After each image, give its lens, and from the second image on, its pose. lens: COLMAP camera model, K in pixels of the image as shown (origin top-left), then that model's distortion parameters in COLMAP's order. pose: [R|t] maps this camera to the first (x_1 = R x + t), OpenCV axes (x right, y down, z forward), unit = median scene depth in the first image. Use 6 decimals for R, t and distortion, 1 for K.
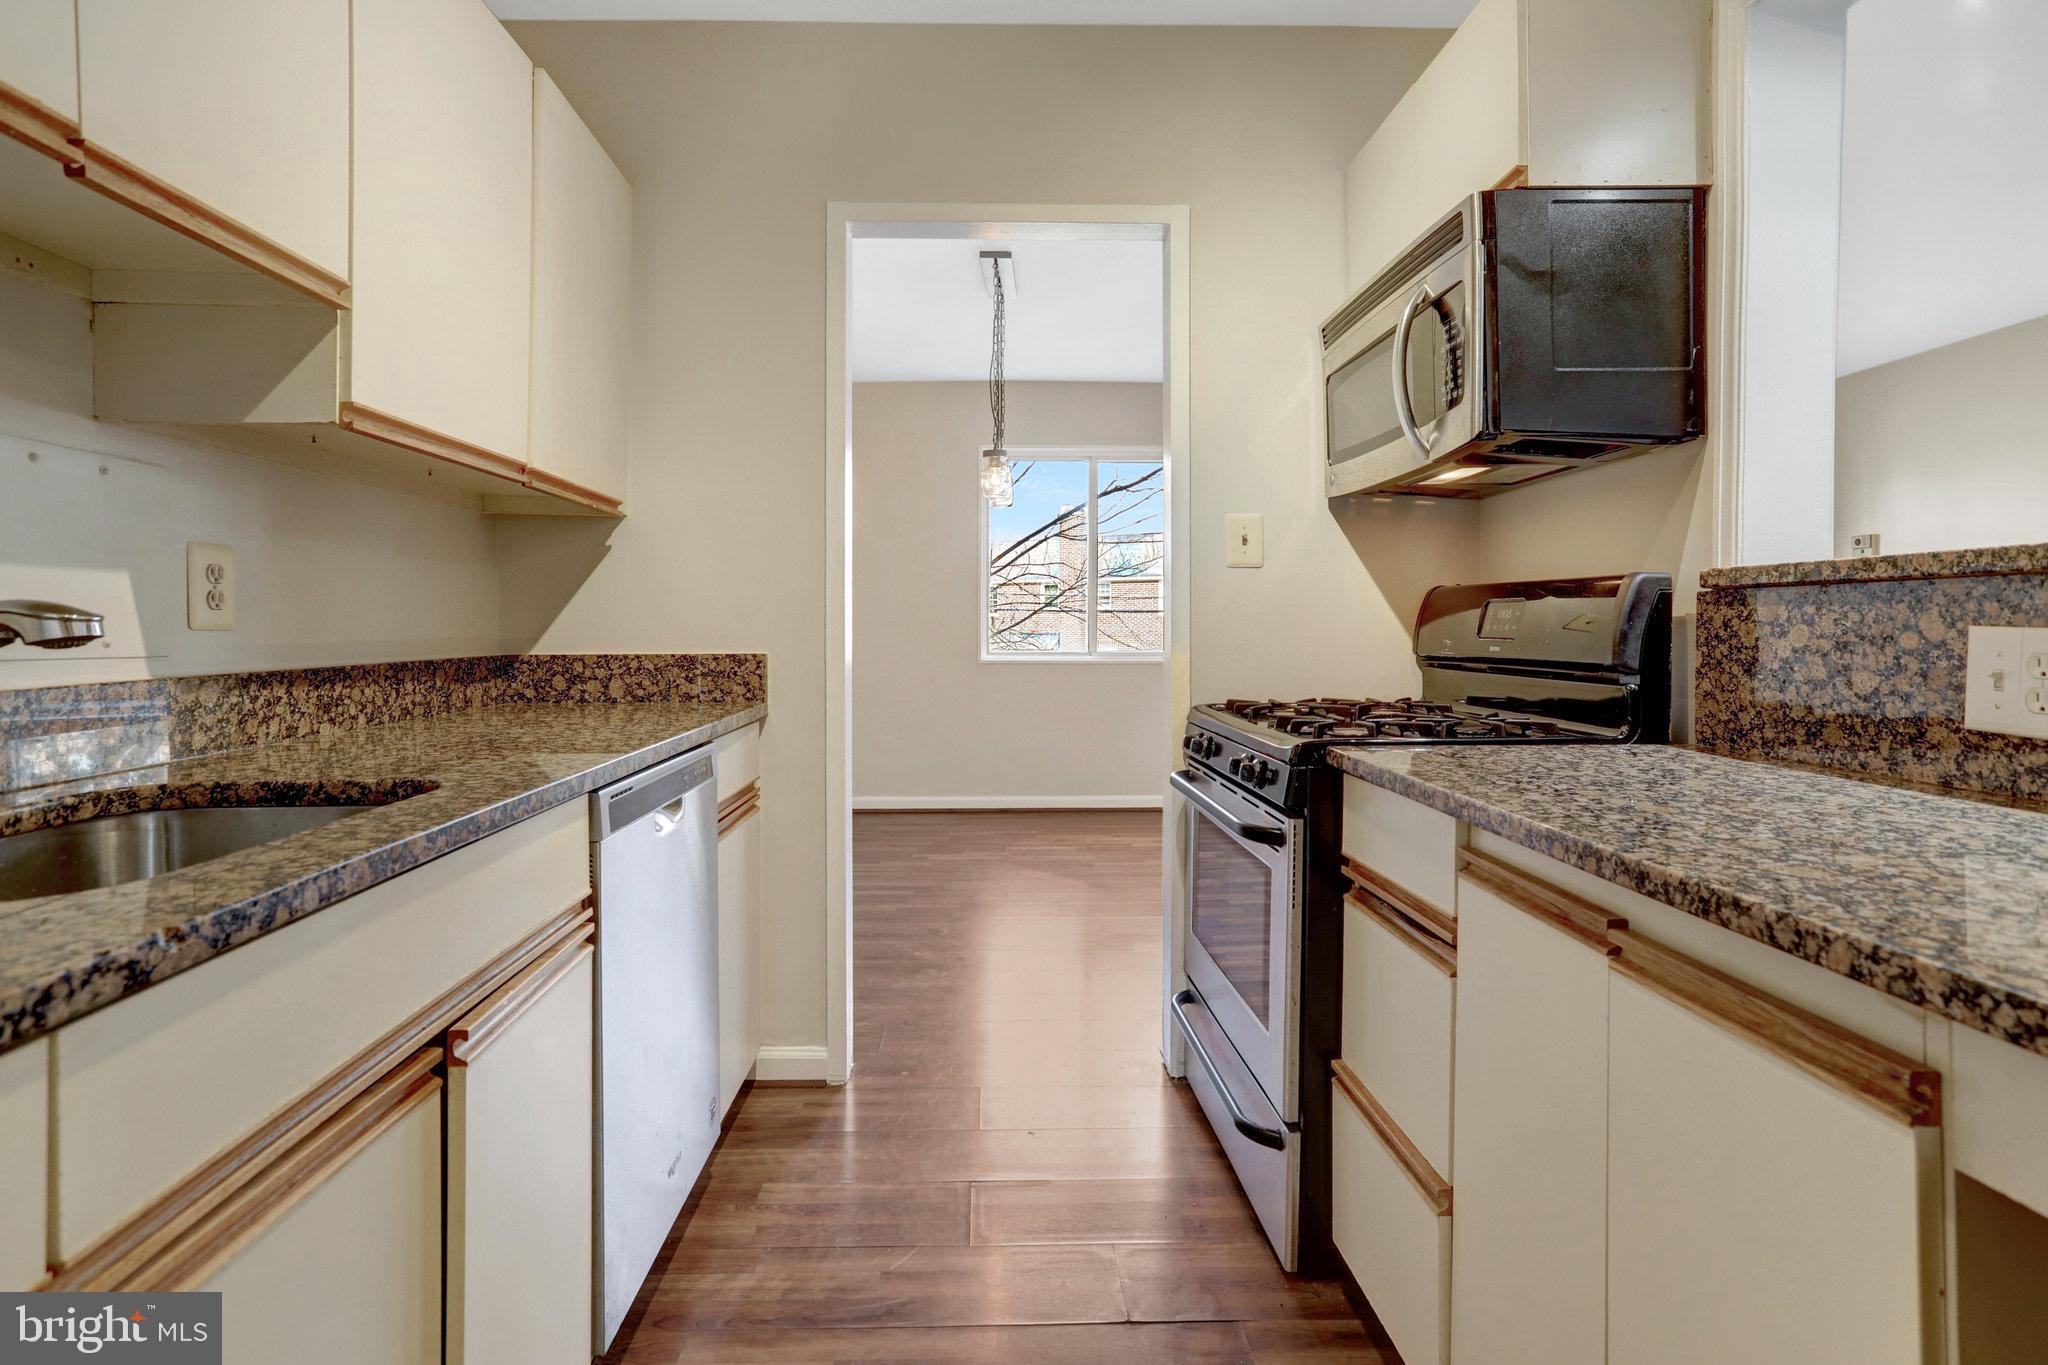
lens RADIAL K [[982.8, 0, 1007.1], [0, 982.8, 639.3], [0, 0, 1]] dist [-0.037718, 0.027936]
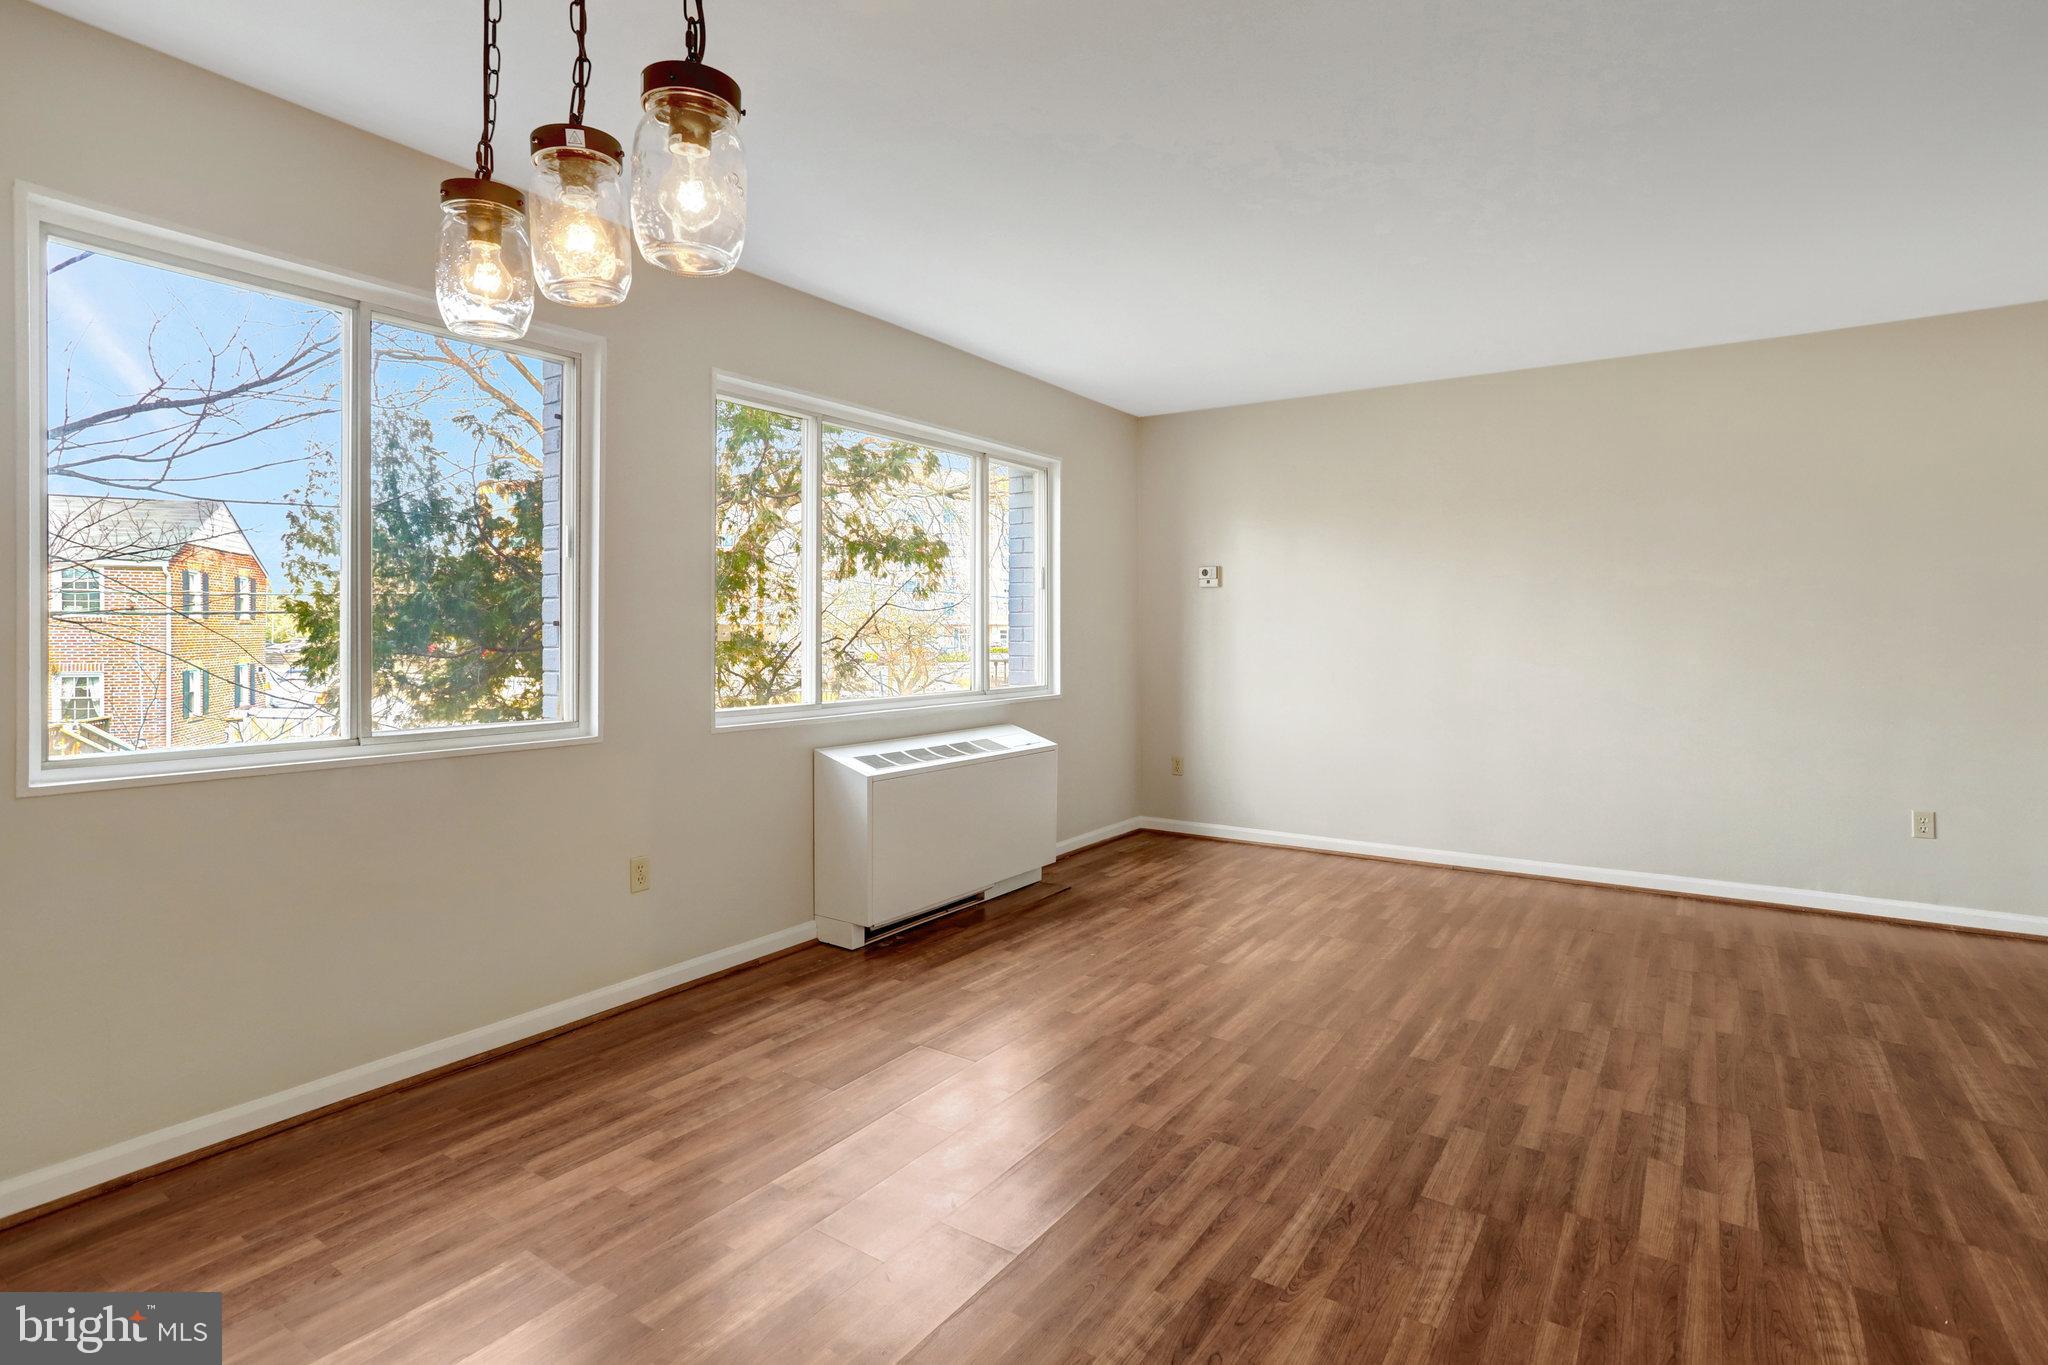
lens RADIAL K [[1012.7, 0, 1023.0], [0, 1012.7, 649.1], [0, 0, 1]] dist [-0.042096, 0.030476]
pose [[0.581979, -0.010074, 0.813141, -0.453637], [0.006190, 0.999949, 0.007957, -0.124067], [-0.813180, 0.000403, 0.582012, 2.060421]]
